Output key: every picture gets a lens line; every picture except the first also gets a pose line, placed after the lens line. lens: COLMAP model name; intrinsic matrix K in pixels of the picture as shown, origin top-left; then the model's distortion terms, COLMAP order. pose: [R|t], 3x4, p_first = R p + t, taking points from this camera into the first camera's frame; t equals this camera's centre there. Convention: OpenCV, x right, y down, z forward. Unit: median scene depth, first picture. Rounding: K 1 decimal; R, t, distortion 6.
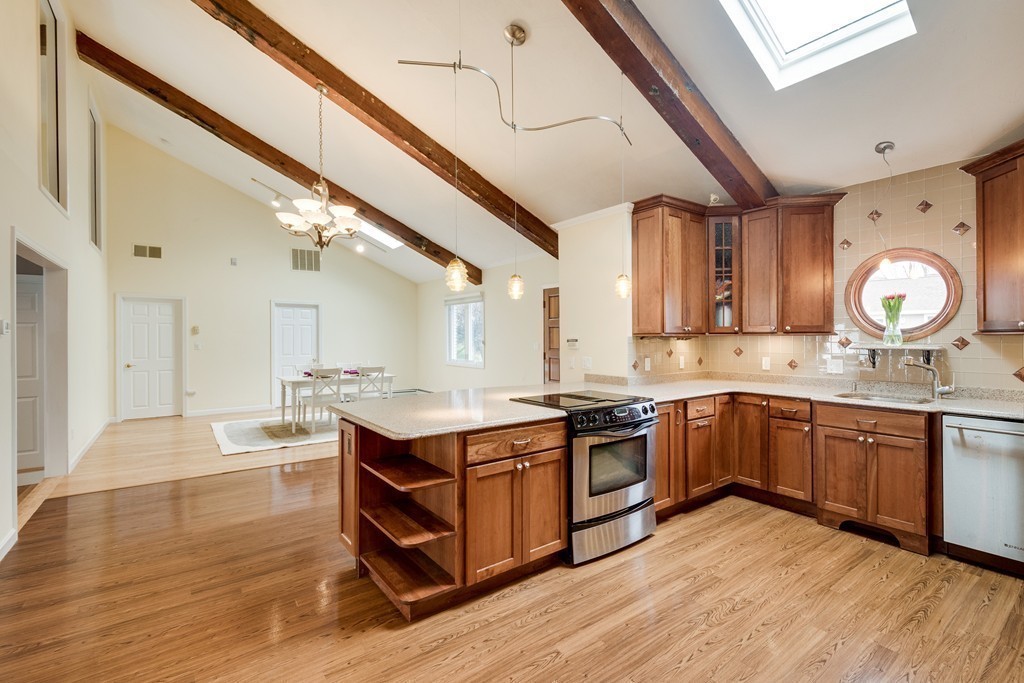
lens RADIAL K [[441.6, 0, 518.9], [0, 441.6, 335.9], [0, 0, 1]] dist [-0.014591, -0.001219]
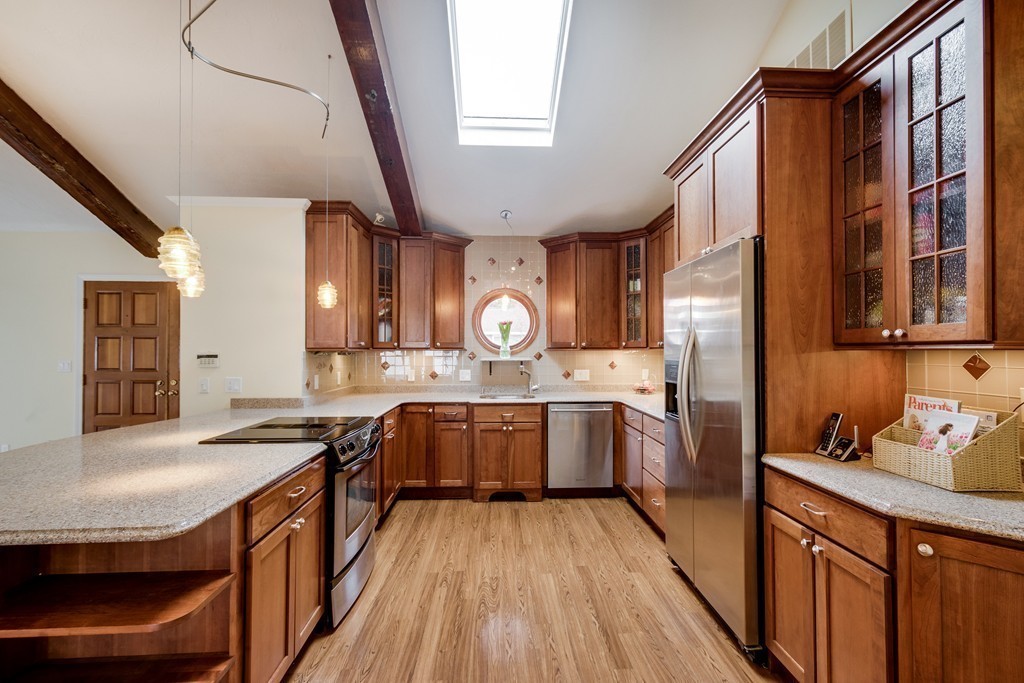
lens RADIAL K [[441.6, 0, 508.6], [0, 441.6, 342.9], [0, 0, 1]] dist [-0.014591, -0.001219]
pose [[0.560558, 0.017269, 0.827935, -0.262930], [-0.001967, 0.999808, -0.019522, 0.001122], [-0.828113, 0.009314, 0.560484, 0.184231]]
